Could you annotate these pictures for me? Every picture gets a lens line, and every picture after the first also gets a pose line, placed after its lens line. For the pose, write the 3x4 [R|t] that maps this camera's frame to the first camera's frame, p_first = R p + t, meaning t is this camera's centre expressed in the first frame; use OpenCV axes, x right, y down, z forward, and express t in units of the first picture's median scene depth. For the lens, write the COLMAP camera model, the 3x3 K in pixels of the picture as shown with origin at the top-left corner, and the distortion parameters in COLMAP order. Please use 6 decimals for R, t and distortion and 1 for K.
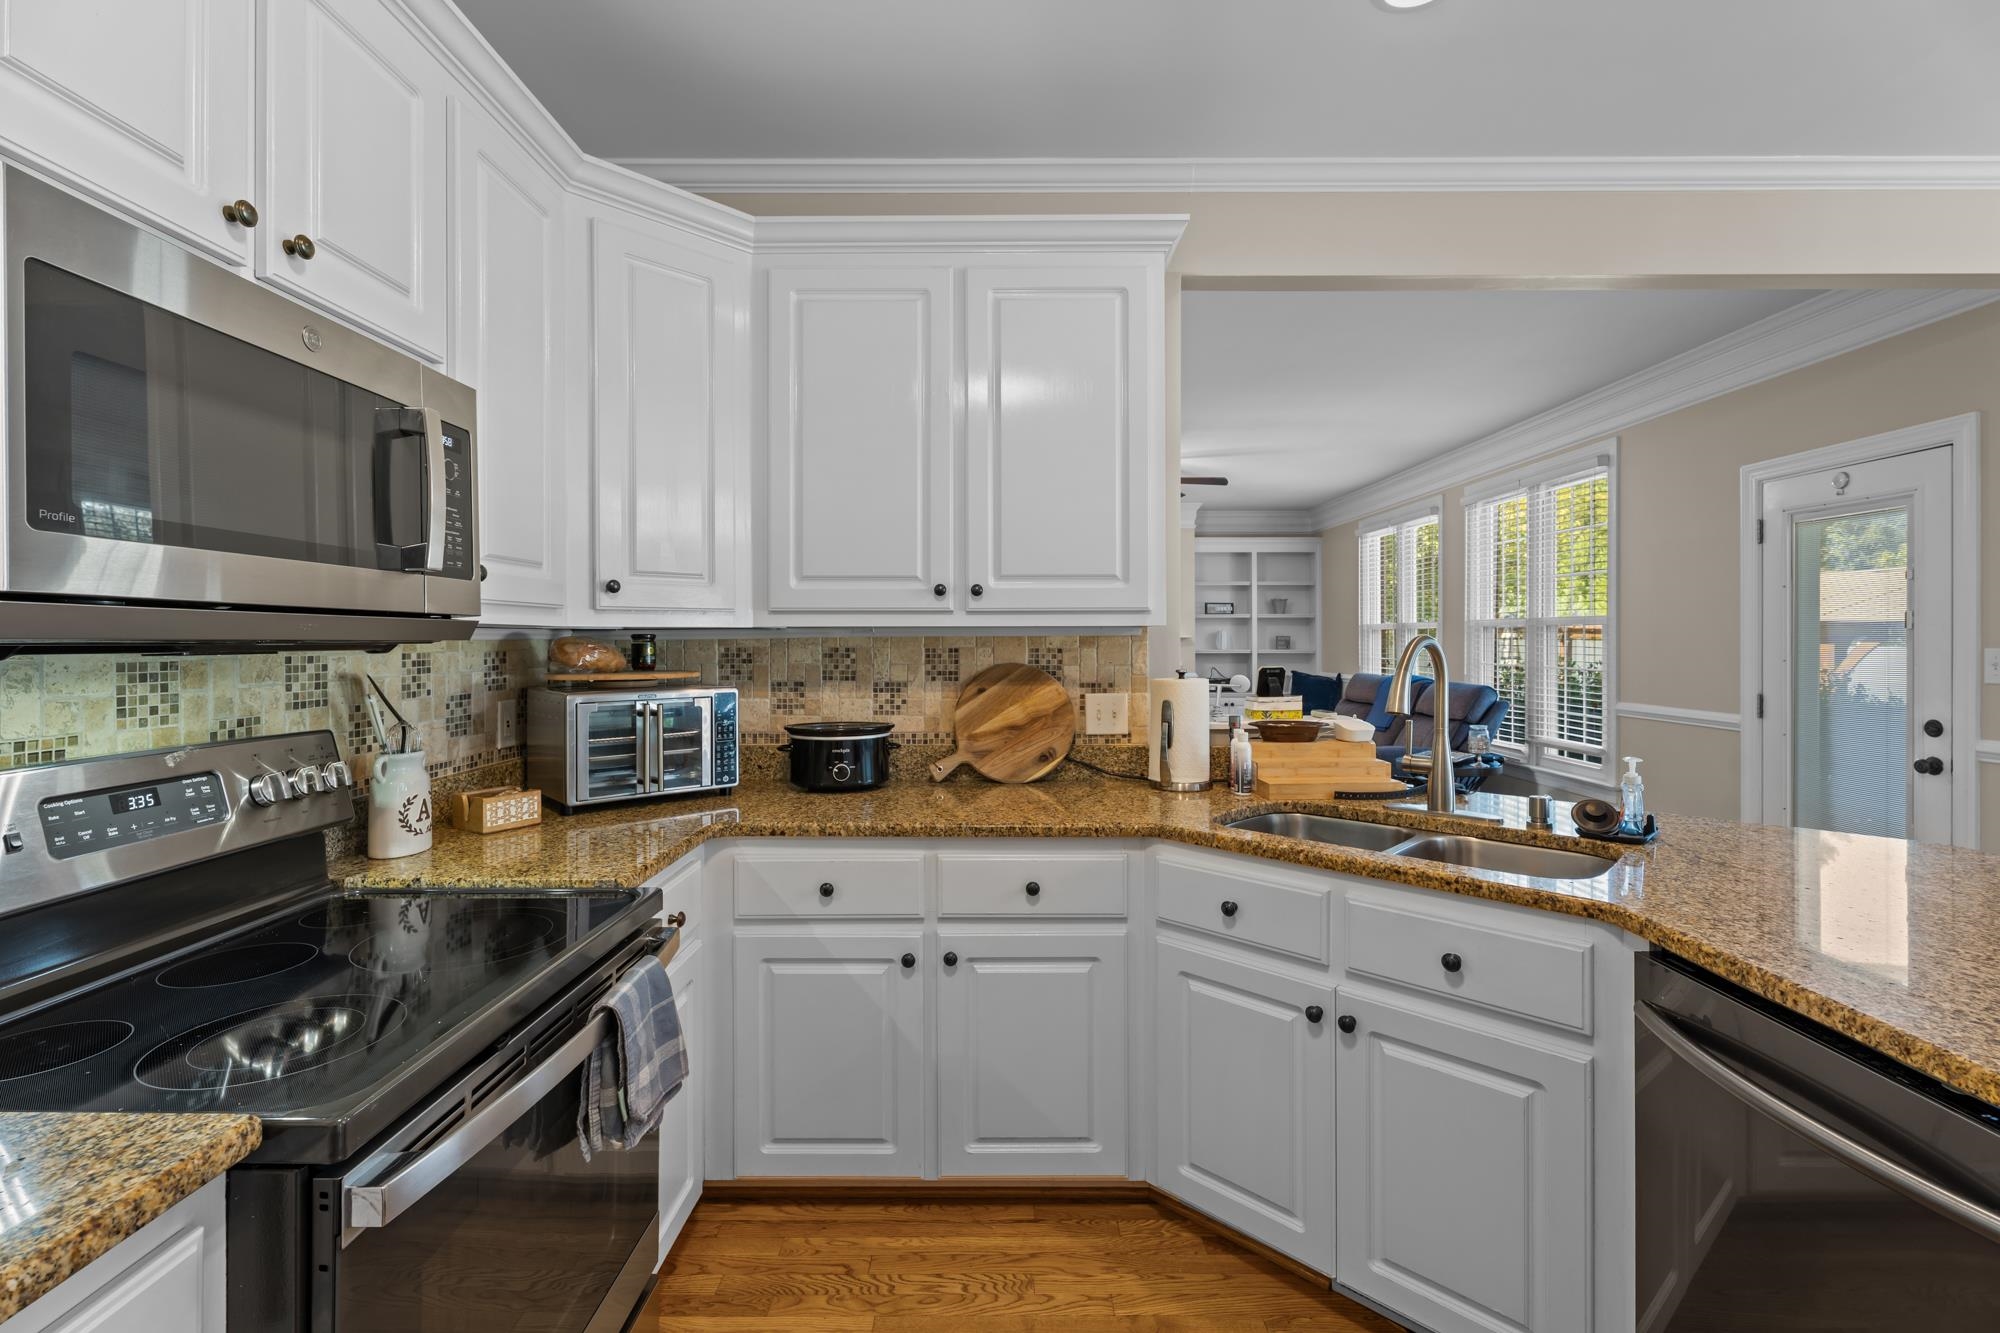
lens RADIAL K [[886.8, 0, 996.7], [0, 886.8, 652.8], [0, 0, 1]] dist [0.001568, 0.000426]
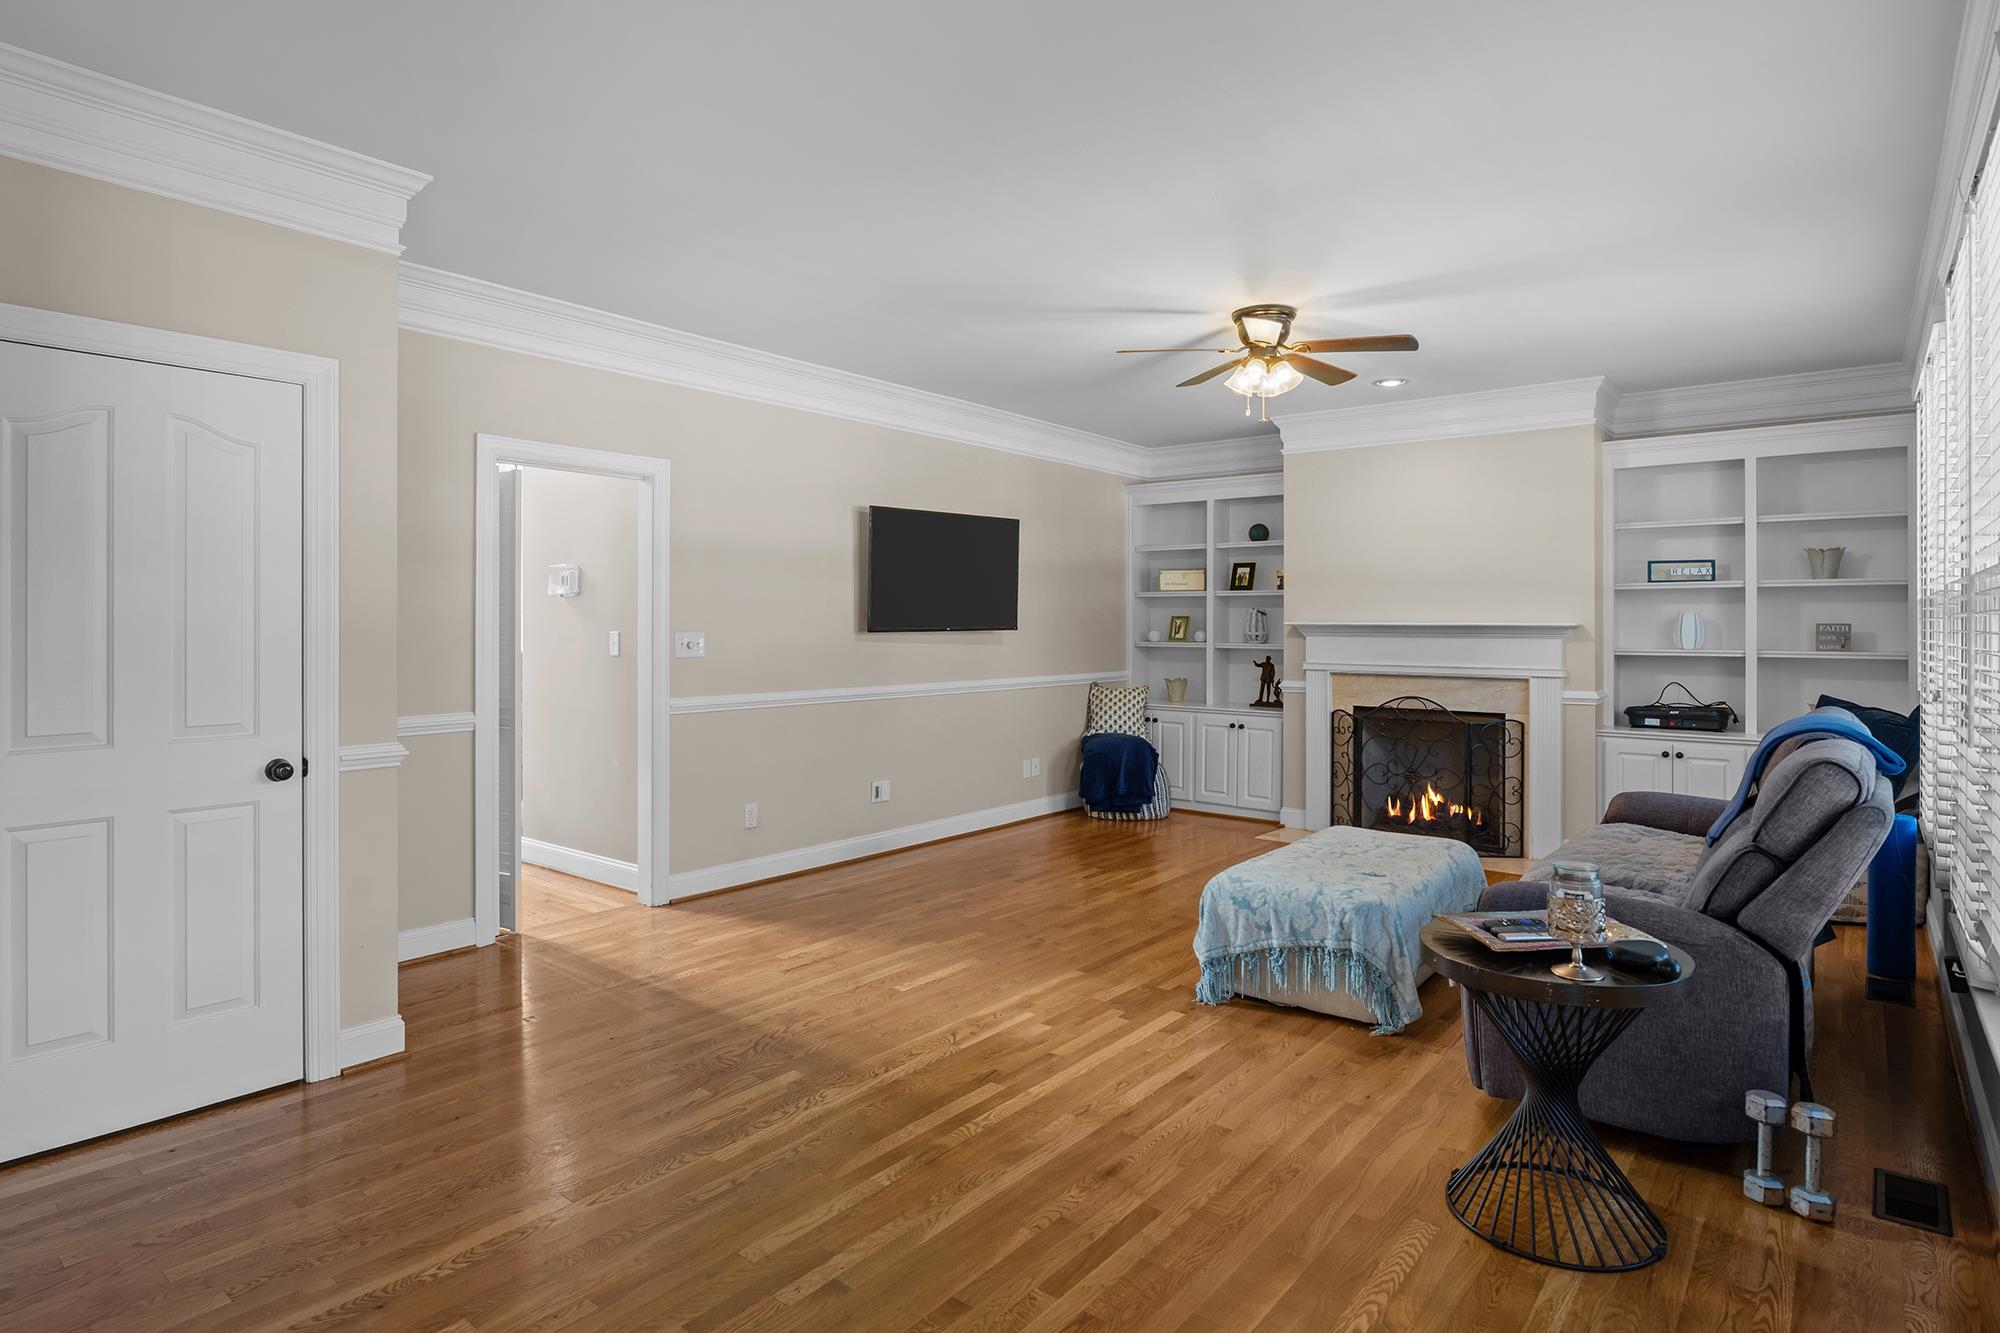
lens RADIAL K [[1049.9, 0, 1006.4], [0, 1049.9, 649.9], [0, 0, 1]] dist [0.001157, 0.000114]
pose [[0.779946, 0.012133, -0.625730, 0.331366], [-0.009703, 0.999926, 0.007294, -0.004396], [0.625772, 0.000383, 0.780006, 0.269371]]
